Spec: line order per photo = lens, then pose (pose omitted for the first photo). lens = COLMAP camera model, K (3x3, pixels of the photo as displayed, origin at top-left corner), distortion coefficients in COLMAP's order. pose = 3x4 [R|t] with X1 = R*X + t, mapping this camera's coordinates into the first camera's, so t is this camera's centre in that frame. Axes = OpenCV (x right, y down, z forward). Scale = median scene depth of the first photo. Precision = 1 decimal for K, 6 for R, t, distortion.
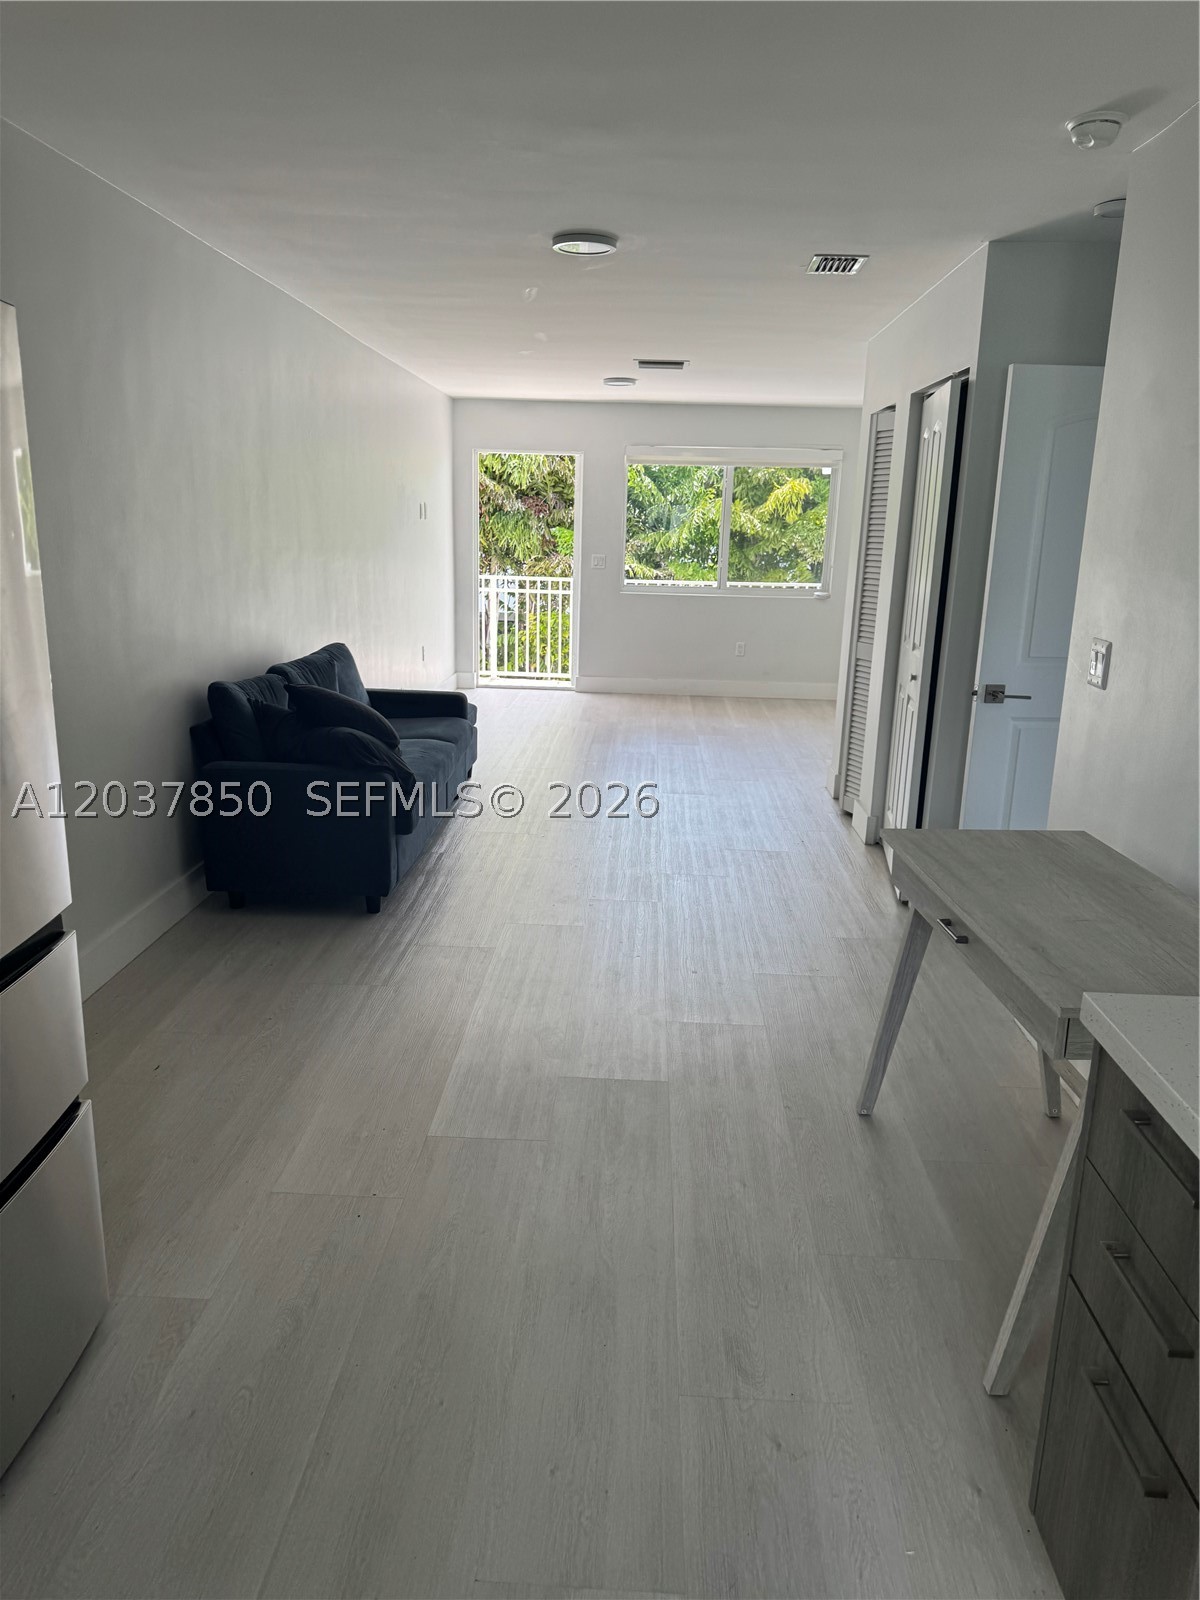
lens RADIAL K [[1117.3, 0, 595.8], [0, 1117.3, 794.7], [0, 0, 1]] dist [0.131885, -0.192310]
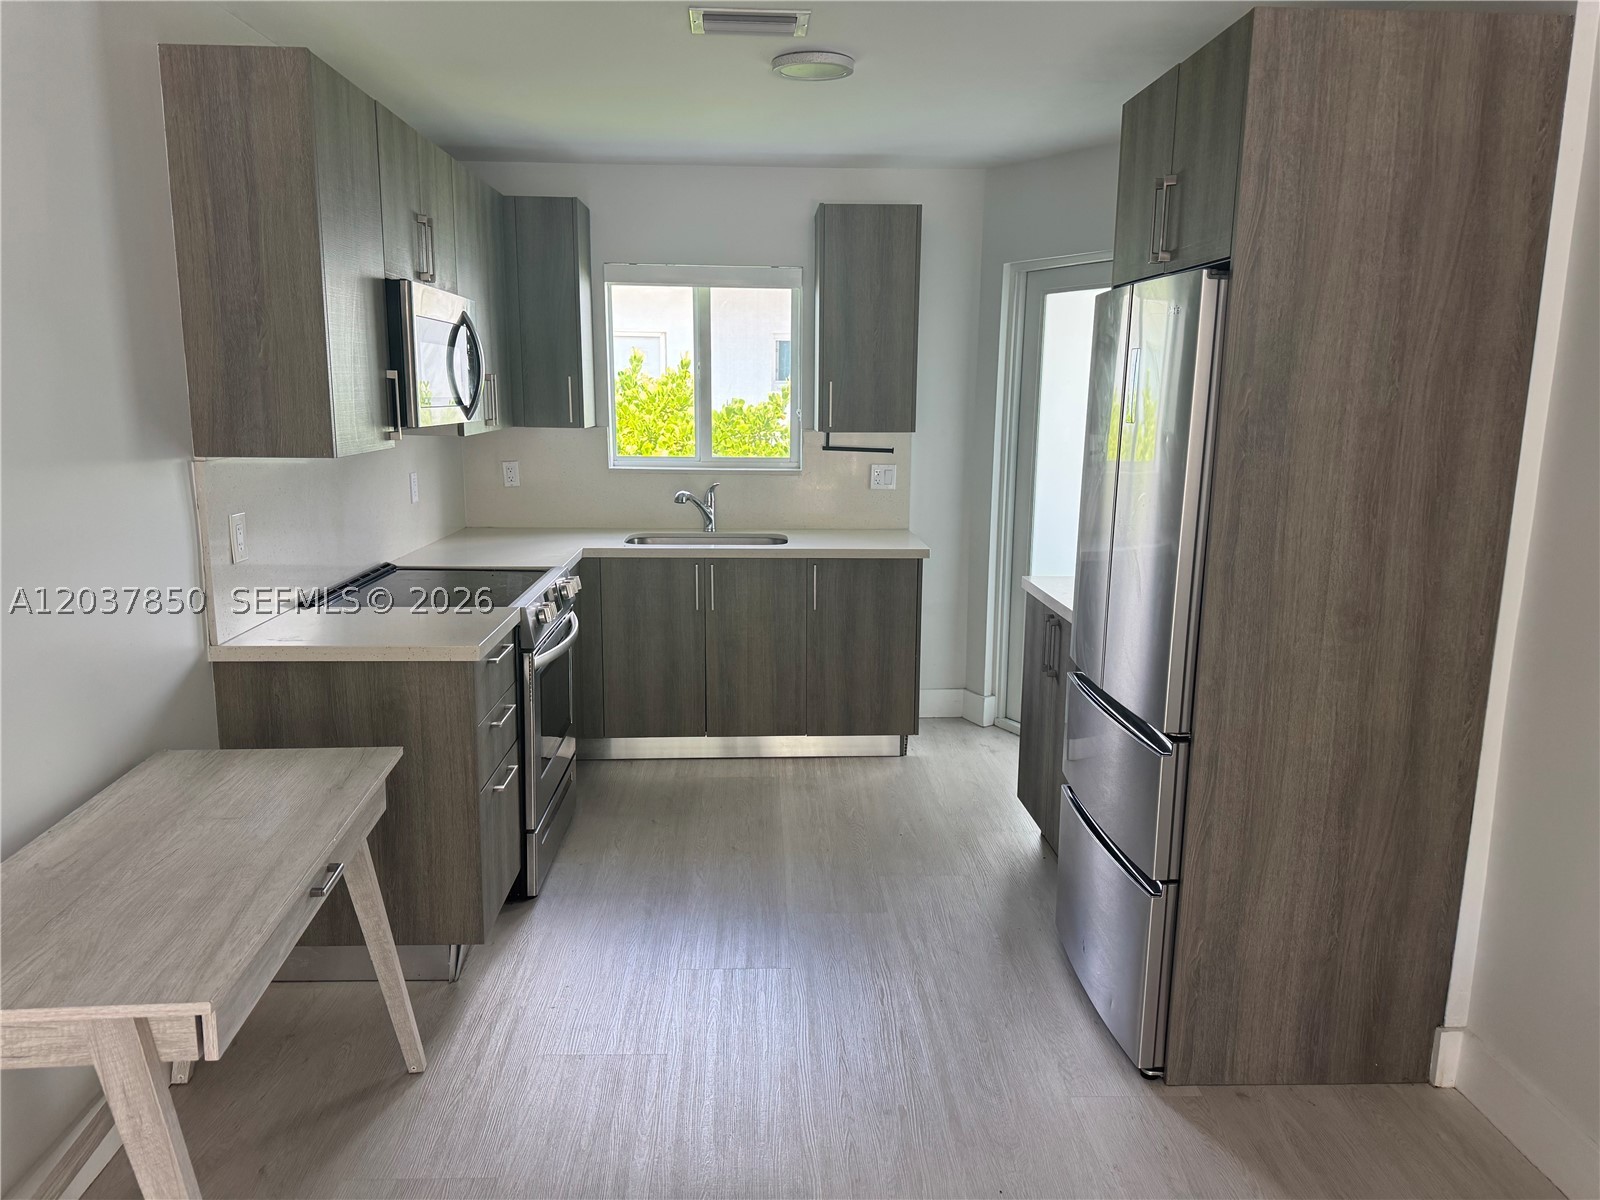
lens RADIAL K [[1117.3, 0, 799.4], [0, 1117.3, 604.6], [0, 0, 1]] dist [0.131885, -0.192310]
pose [[-0.995845, -0.020535, -0.088723, 0.024648], [-0.056138, 0.905546, 0.420518, -0.259924], [0.071708, 0.423751, -0.902936, 0.995193]]
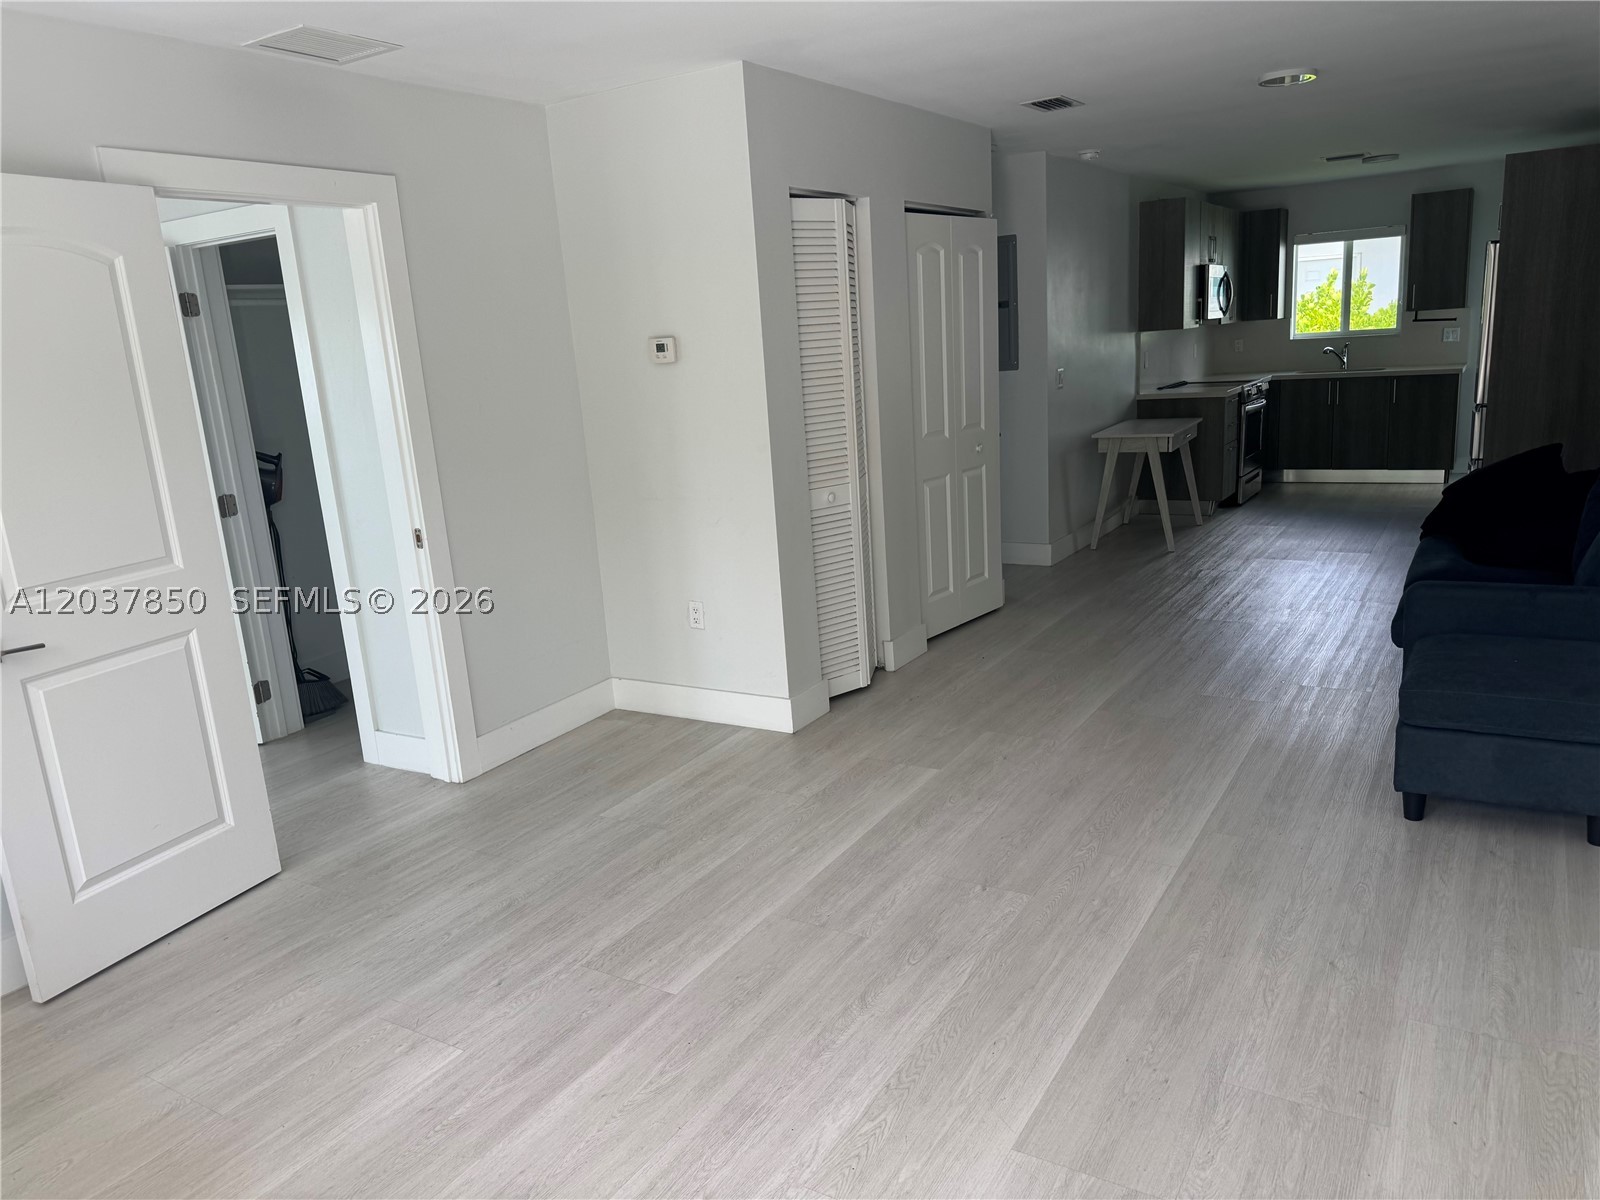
lens RADIAL K [[1127.3, 0, 797.1], [0, 1127.3, 607.2], [0, 0, 1]] dist [0.043788, -0.063818]
pose [[-0.868716, -0.085743, 0.487832, -0.183711], [0.161355, 0.882186, 0.442393, -0.595250], [-0.468291, 0.463029, -0.752535, 2.349378]]
